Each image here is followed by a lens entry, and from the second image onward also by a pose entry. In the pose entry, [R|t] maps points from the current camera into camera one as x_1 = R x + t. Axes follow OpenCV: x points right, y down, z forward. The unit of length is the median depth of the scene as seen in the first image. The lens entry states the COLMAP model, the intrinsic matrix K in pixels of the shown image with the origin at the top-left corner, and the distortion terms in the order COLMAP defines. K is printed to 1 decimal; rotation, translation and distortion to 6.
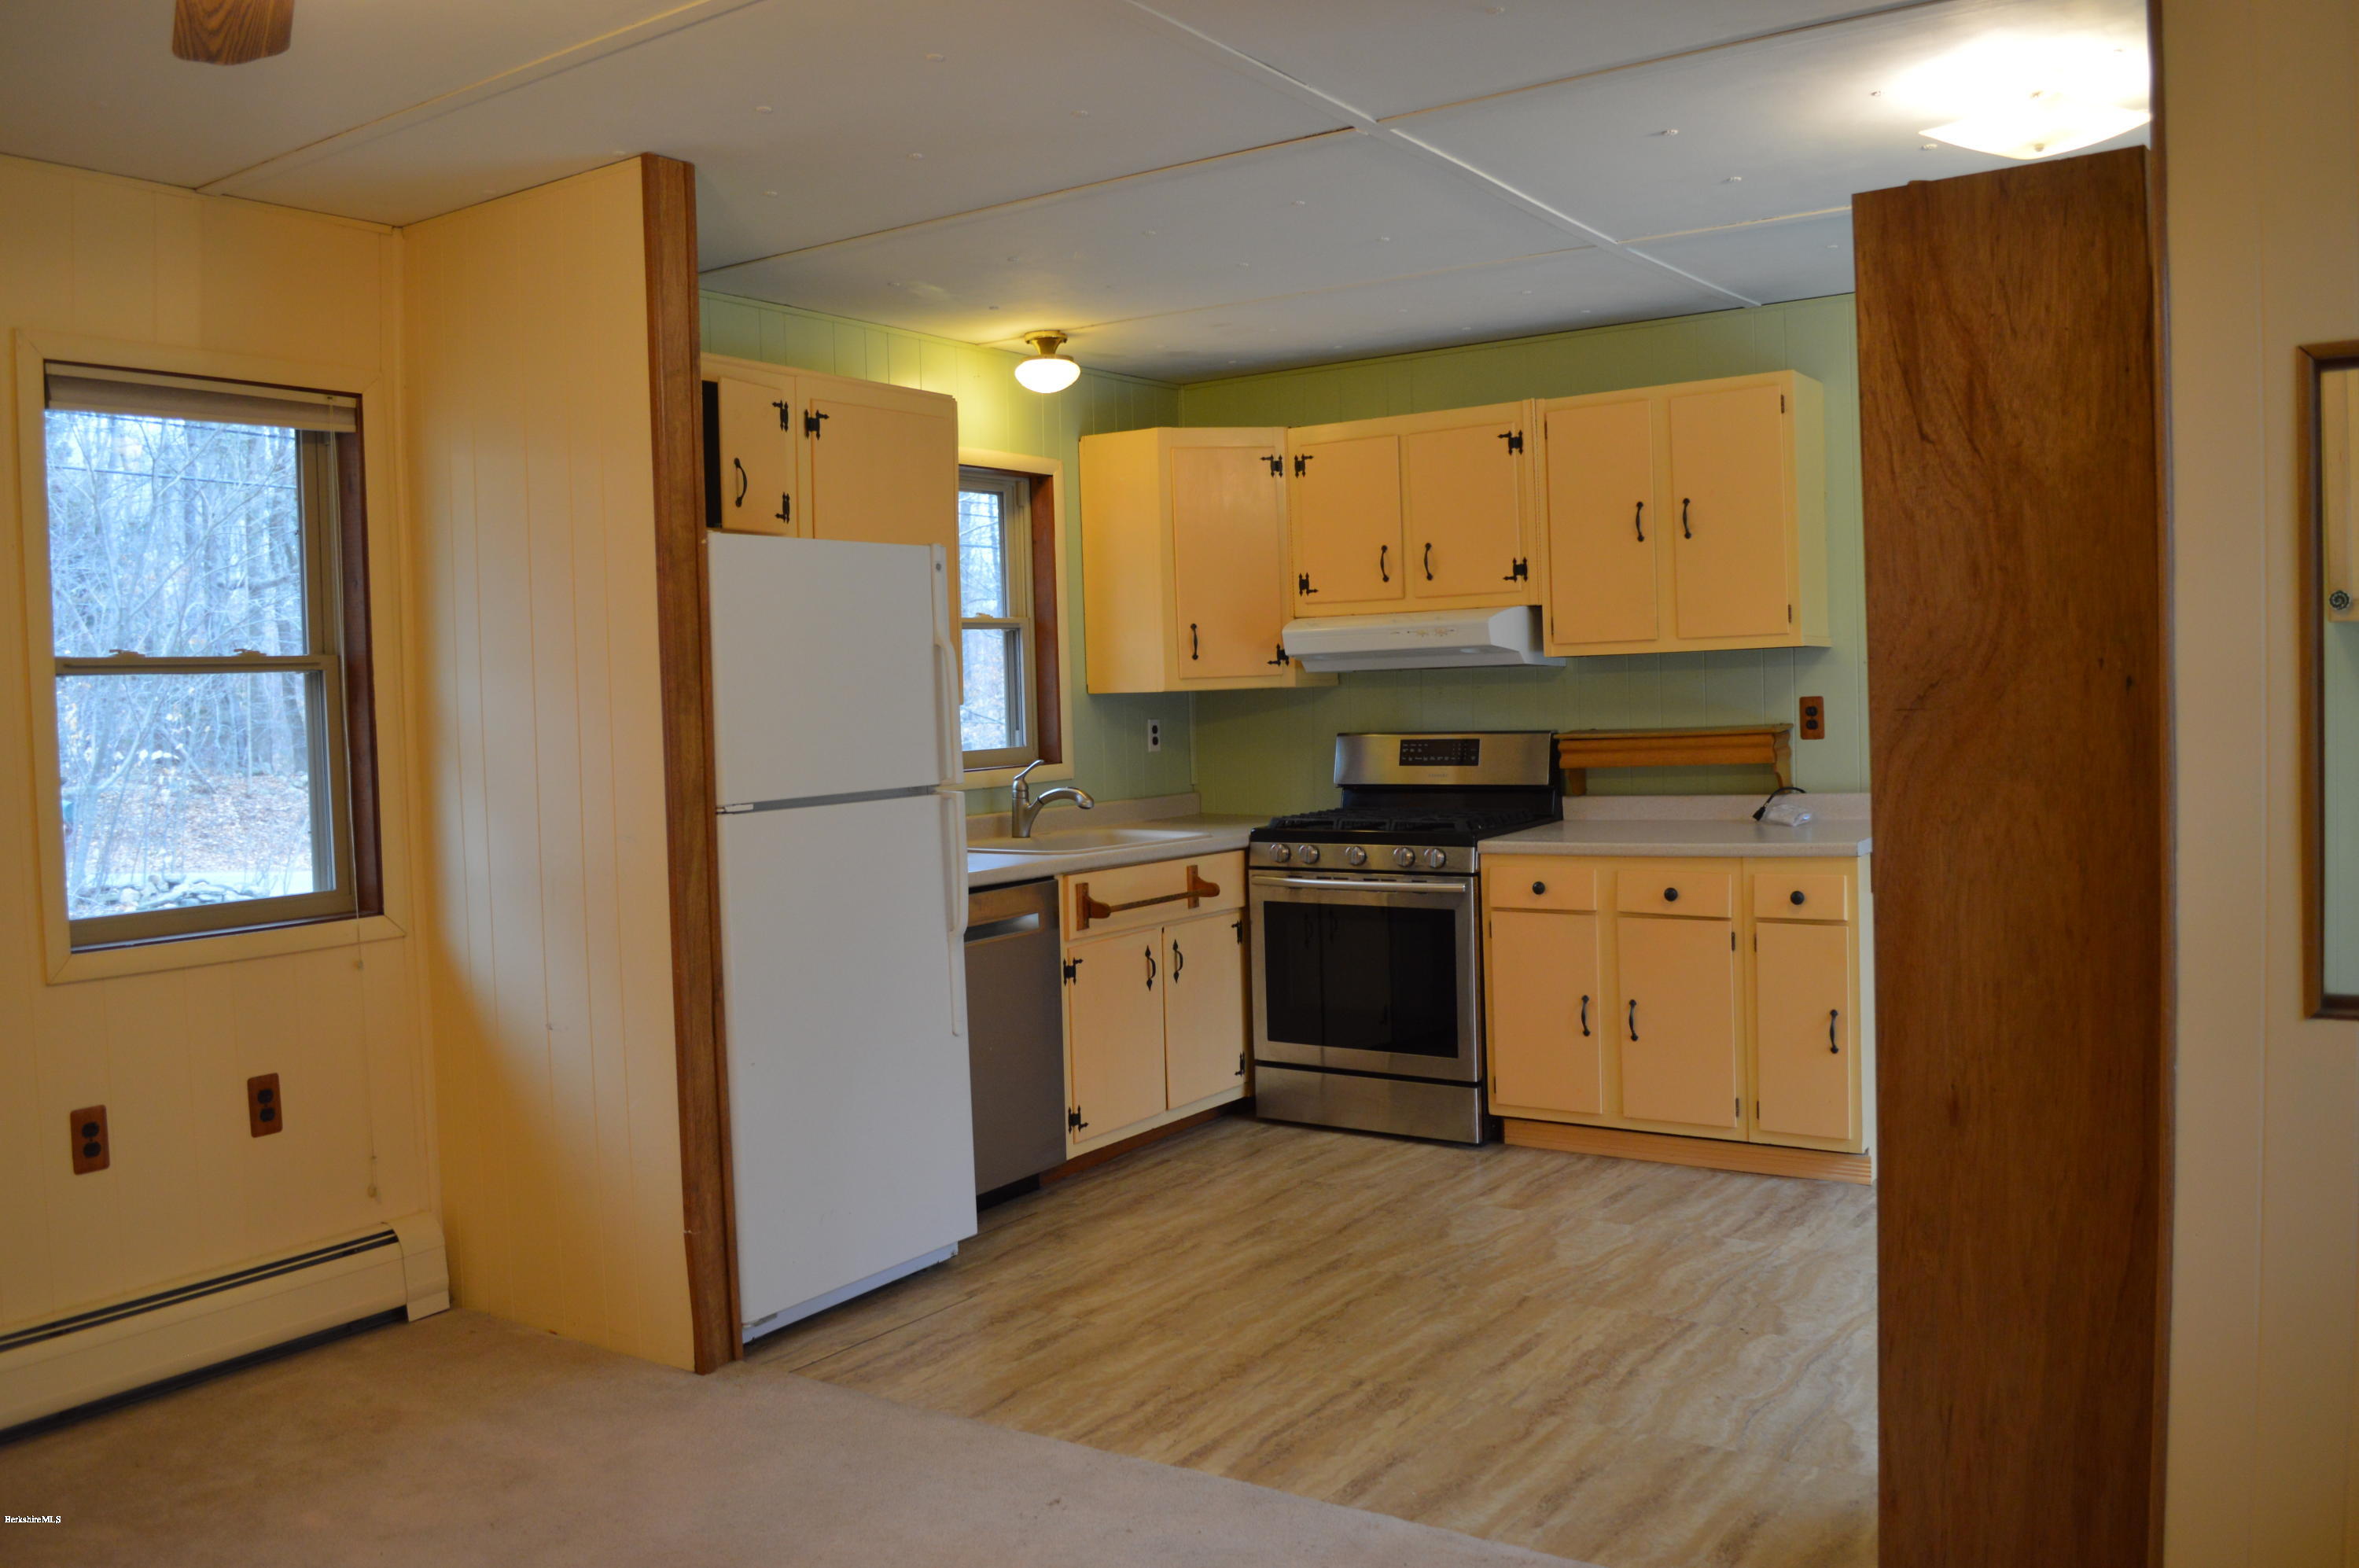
lens RADIAL K [[1883.9, 0, 1177.1], [0, 1883.9, 789.3], [0, 0, 1]] dist [-0.039409, 0.007594]
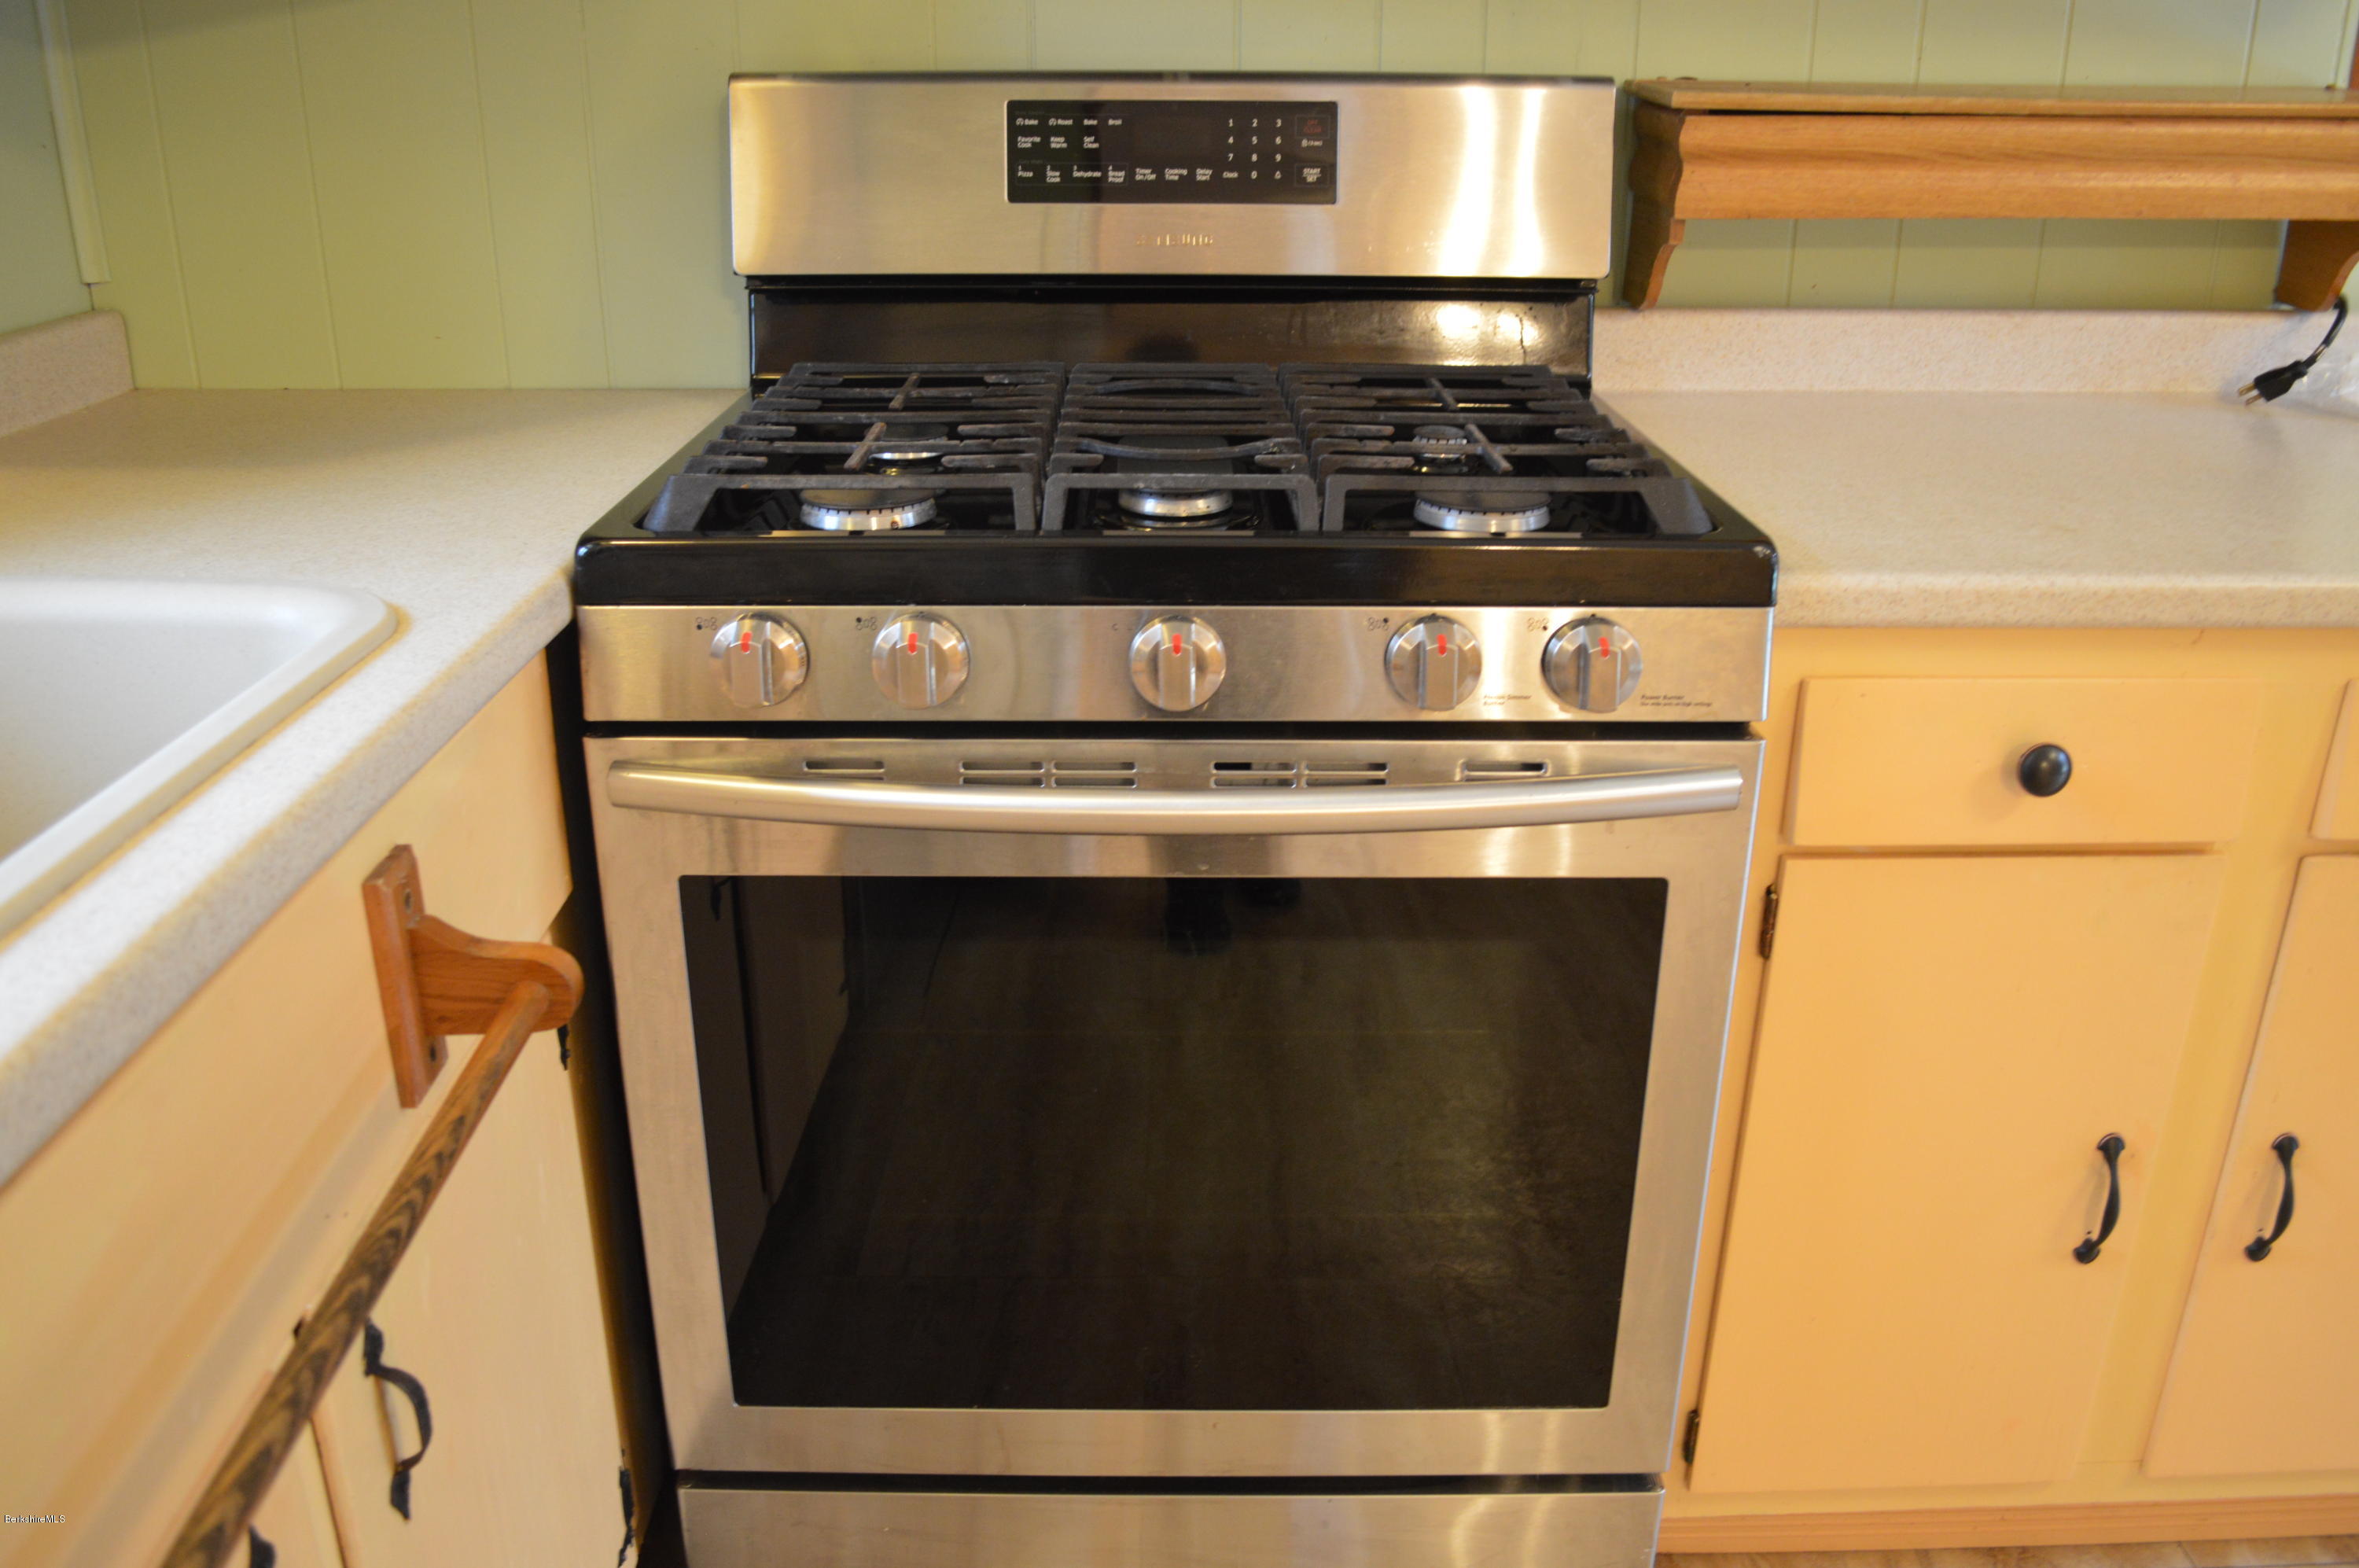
lens RADIAL K [[1804.7, 0, 1117.7], [0, 1804.7, 782.0], [0, 0, 1]] dist [-0.056401, 0.000828]
pose [[0.822537, -0.180132, 0.539431, -0.021155], [0.003289, 0.950004, 0.312220, -0.014493], [-0.568702, -0.255038, 0.782006, 0.811153]]
